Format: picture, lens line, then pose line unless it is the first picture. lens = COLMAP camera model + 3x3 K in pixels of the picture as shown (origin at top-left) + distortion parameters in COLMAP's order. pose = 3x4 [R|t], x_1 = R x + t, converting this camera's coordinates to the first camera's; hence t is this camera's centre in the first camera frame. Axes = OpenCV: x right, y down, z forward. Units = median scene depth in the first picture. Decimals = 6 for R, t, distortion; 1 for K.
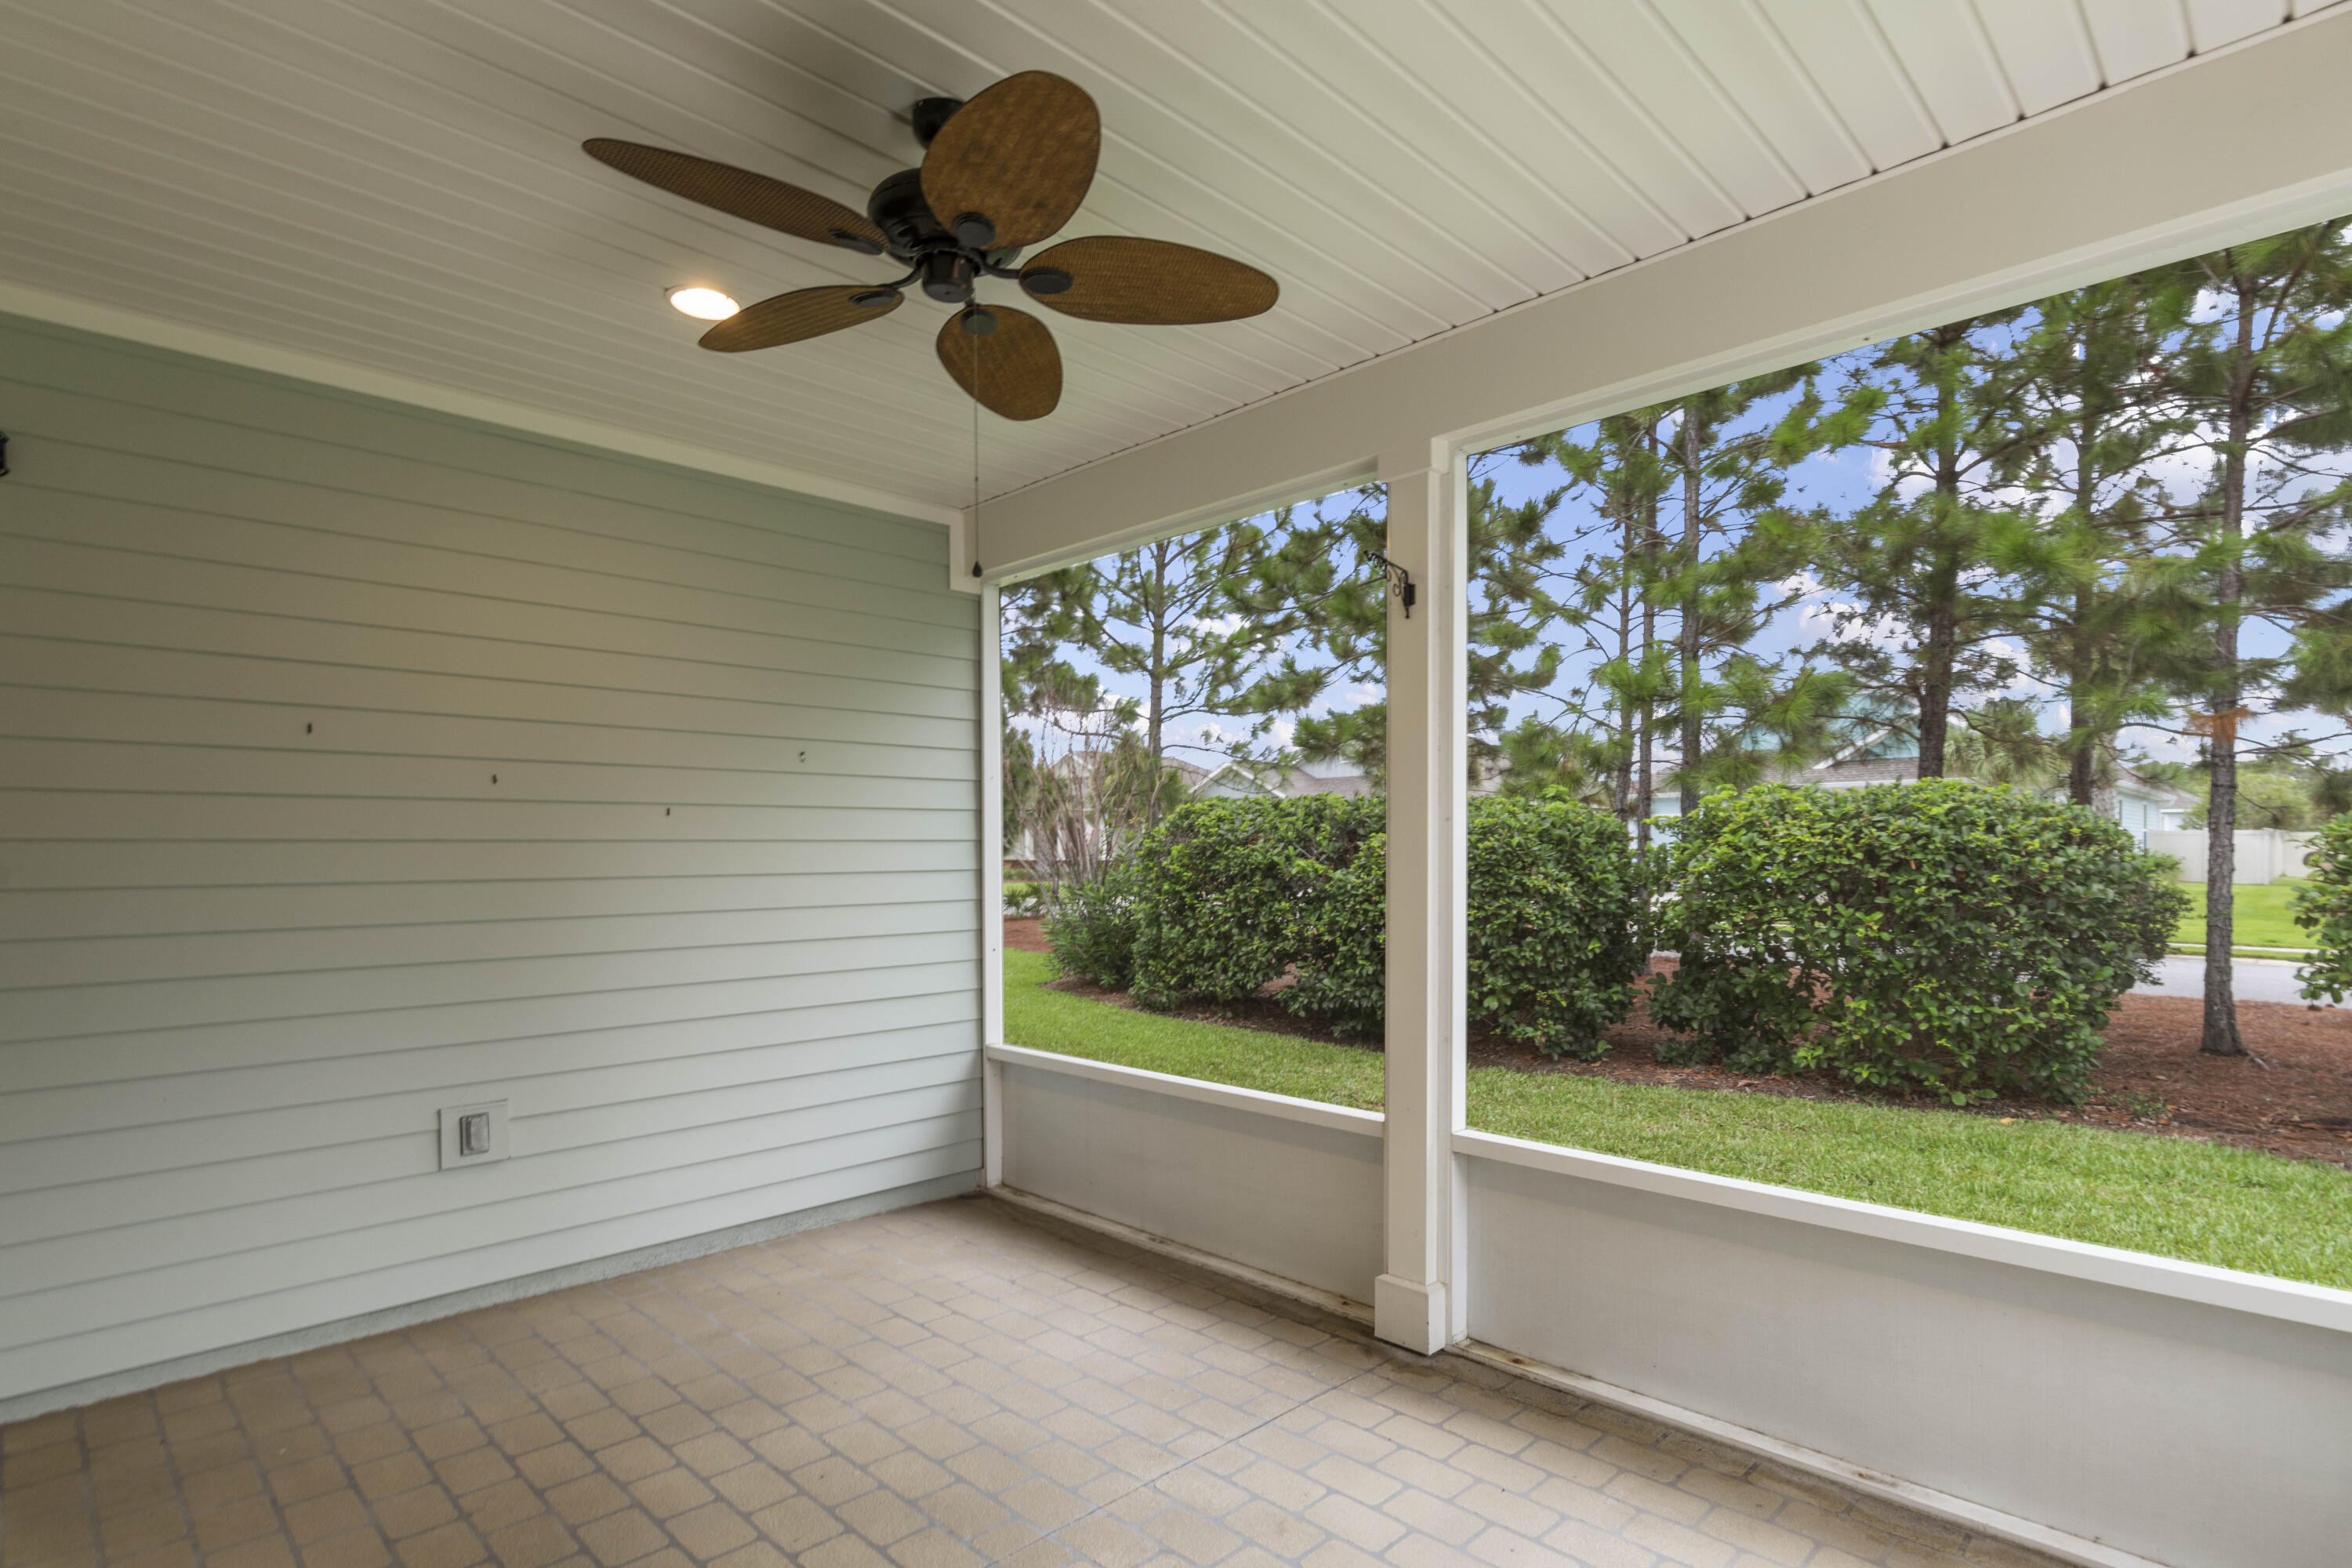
lens RADIAL K [[1188.1, 0, 1183.4], [0, 1188.1, 857.8], [0, 0, 1]] dist [0.001645, 0.000070]
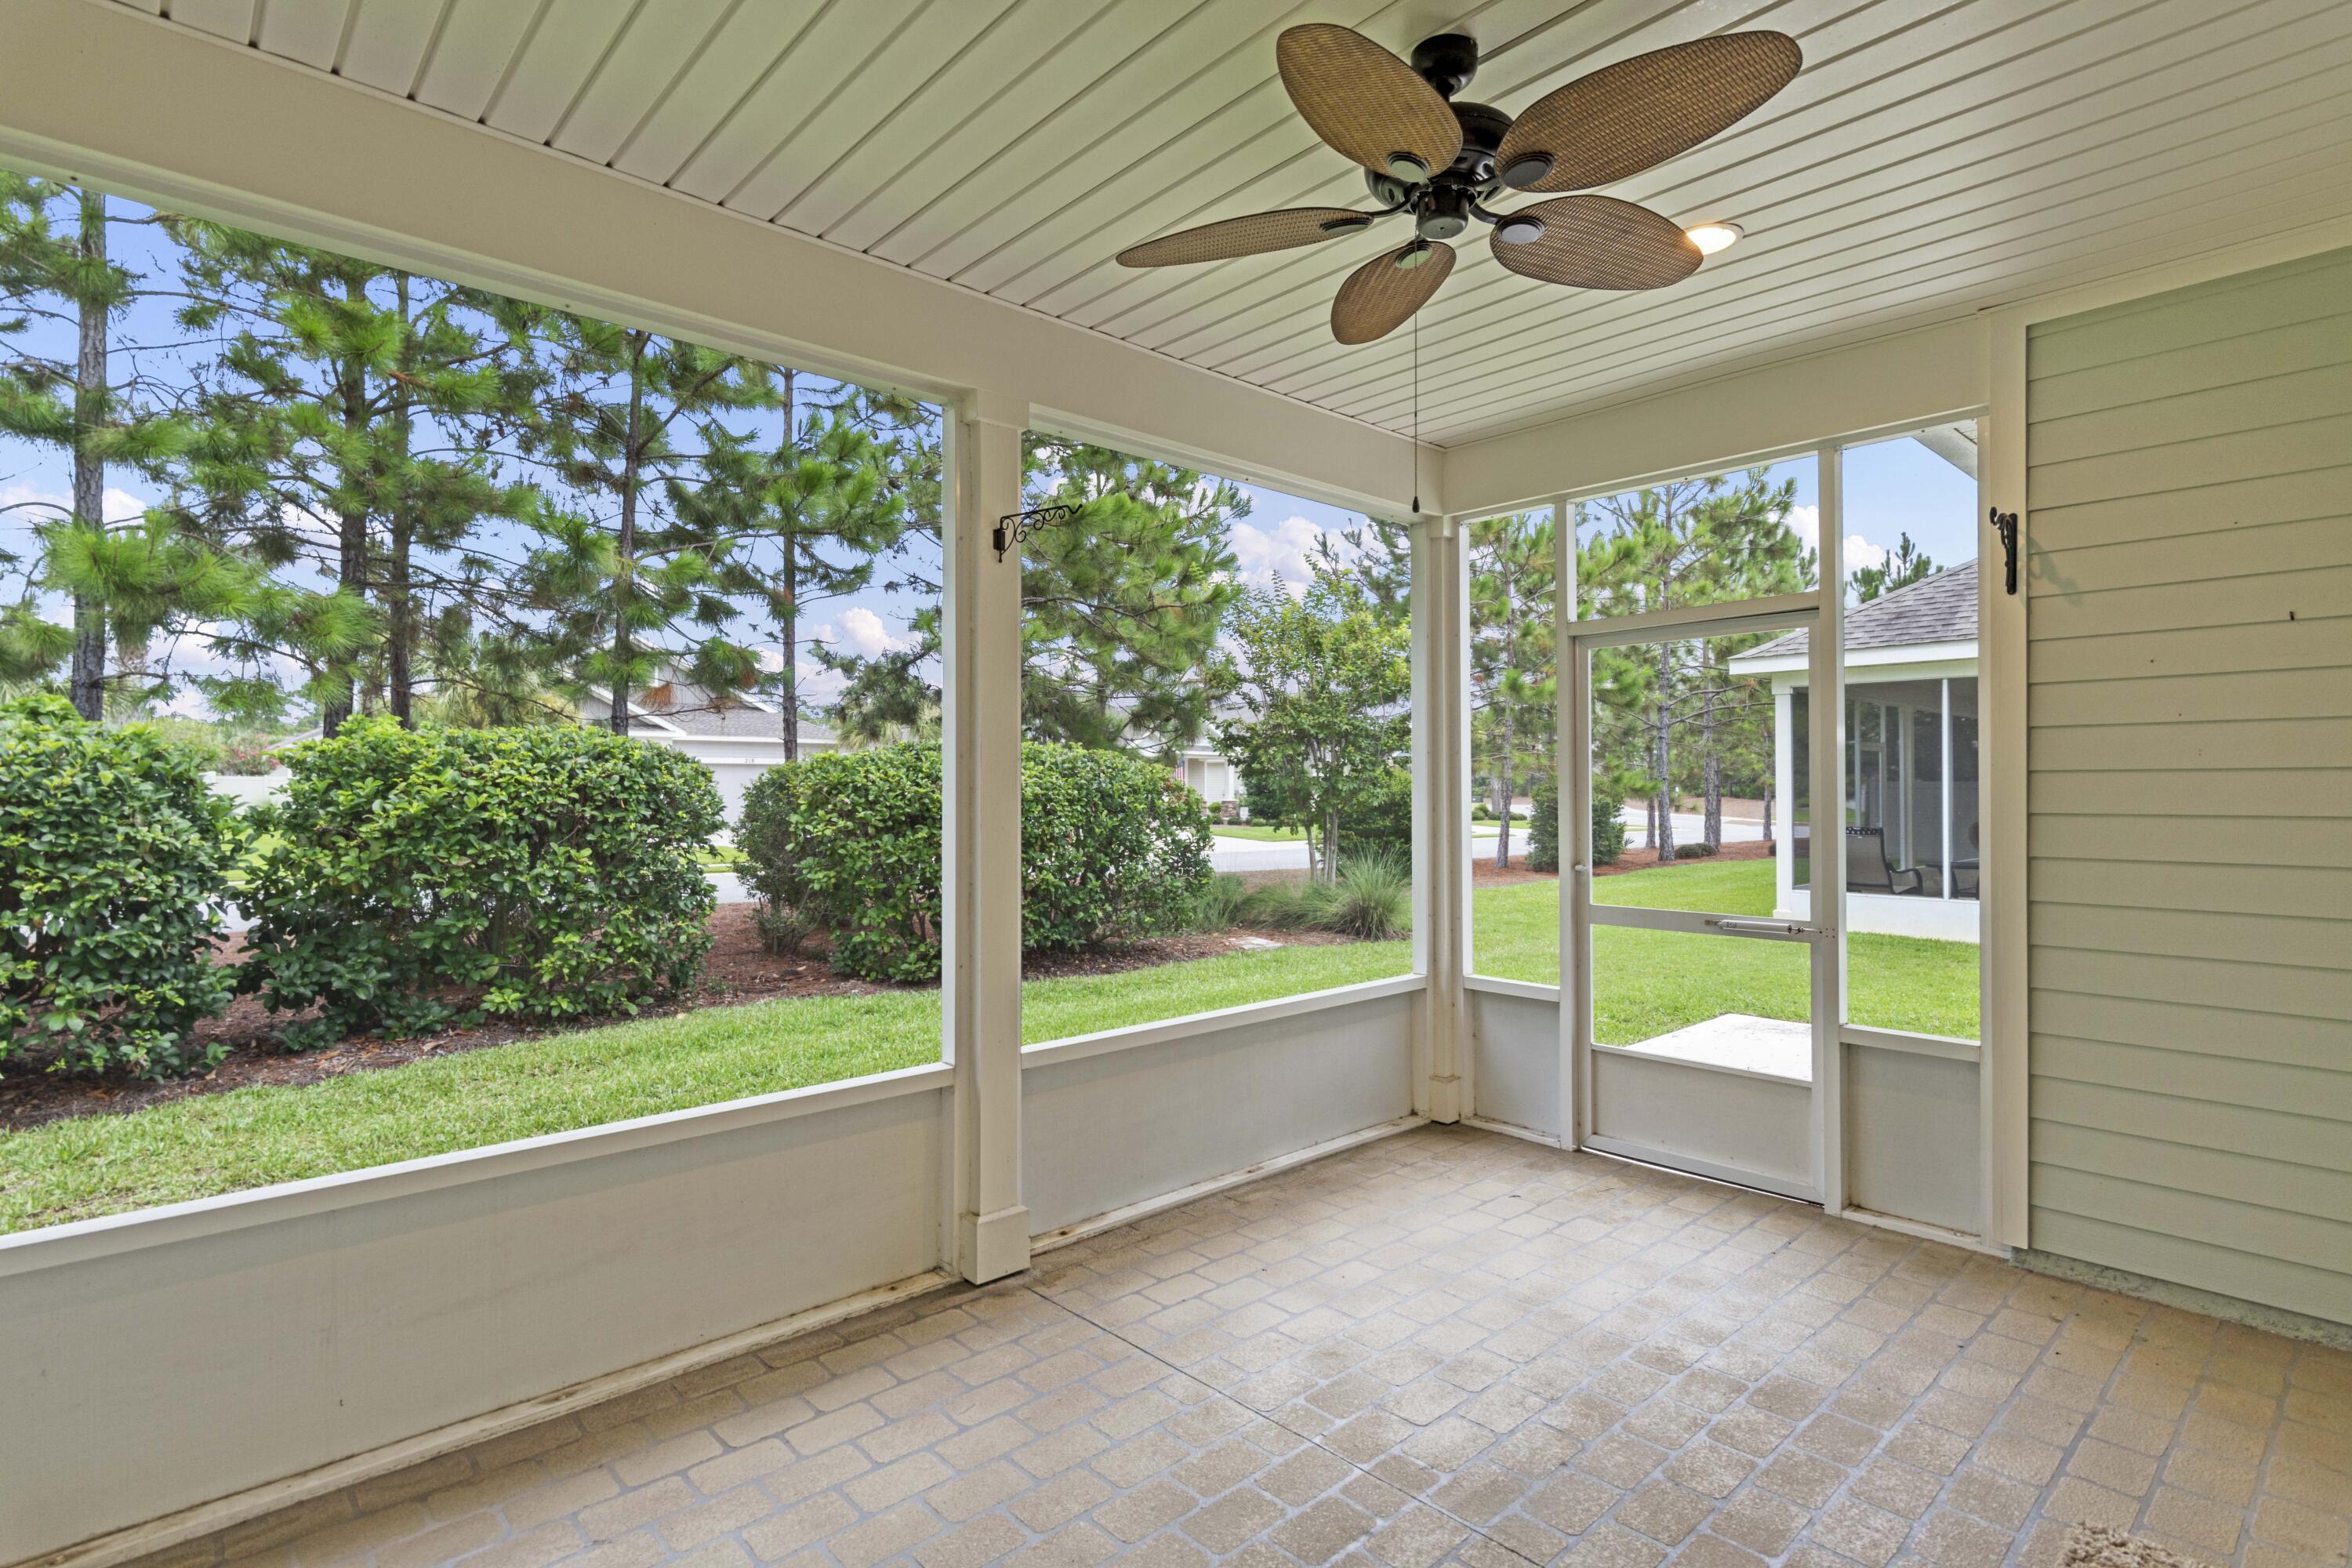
lens RADIAL K [[1138.9, 0, 1174.4], [0, 1138.9, 792.0], [0, 0, 1]] dist [0.002744, -0.000016]
pose [[0.052513, -0.001487, 0.998619, -0.669826], [0.008021, 0.999967, 0.001067, -0.003130], [-0.998588, 0.007954, 0.052523, 0.683793]]
